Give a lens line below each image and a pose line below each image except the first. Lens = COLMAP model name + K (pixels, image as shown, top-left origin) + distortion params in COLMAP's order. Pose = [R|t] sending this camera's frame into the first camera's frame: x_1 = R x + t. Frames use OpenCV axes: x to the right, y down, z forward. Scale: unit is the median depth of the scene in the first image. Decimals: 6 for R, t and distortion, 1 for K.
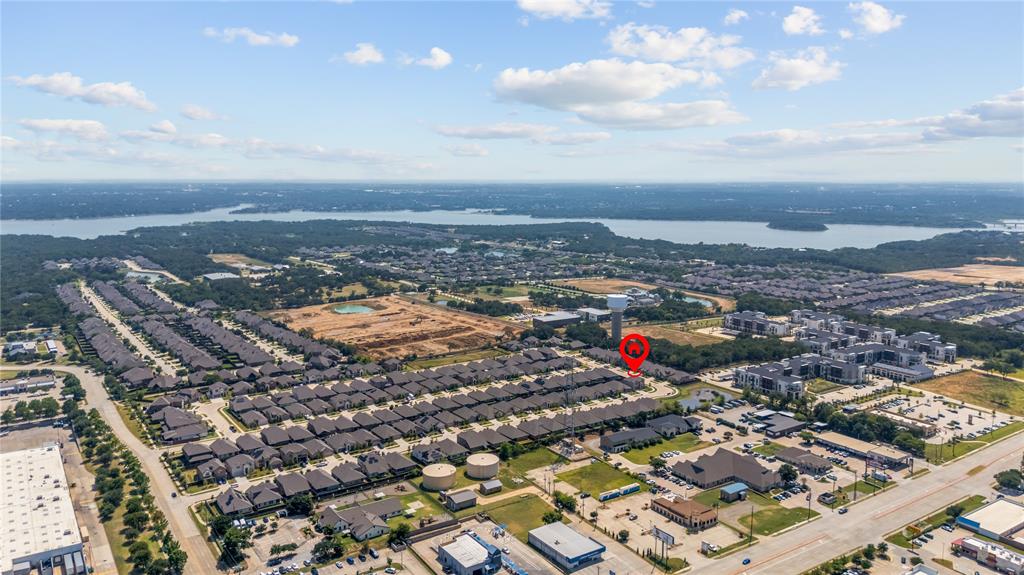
lens RADIAL K [[754.1, 0, 512.0], [0, 754.1, 287.5], [0, 0, 1]] dist [0.086491, -0.123271]
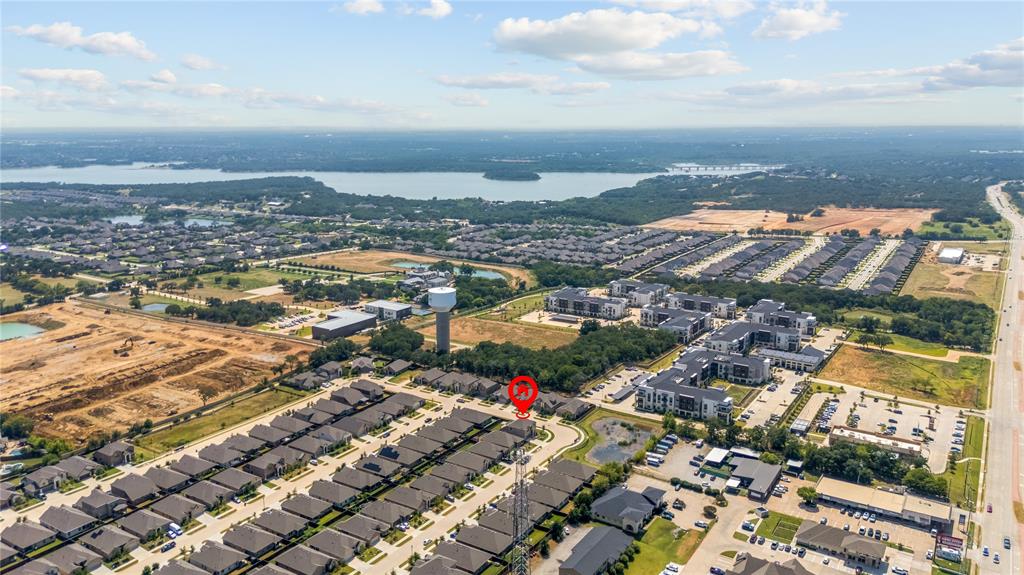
lens RADIAL K [[754.1, 0, 512.0], [0, 754.1, 287.5], [0, 0, 1]] dist [0.086491, -0.123271]
pose [[0.917974, -0.086316, 0.387134, -0.068861], [0.060485, 0.995082, 0.078442, -0.037810], [-0.392001, -0.048592, 0.918681, 0.254445]]
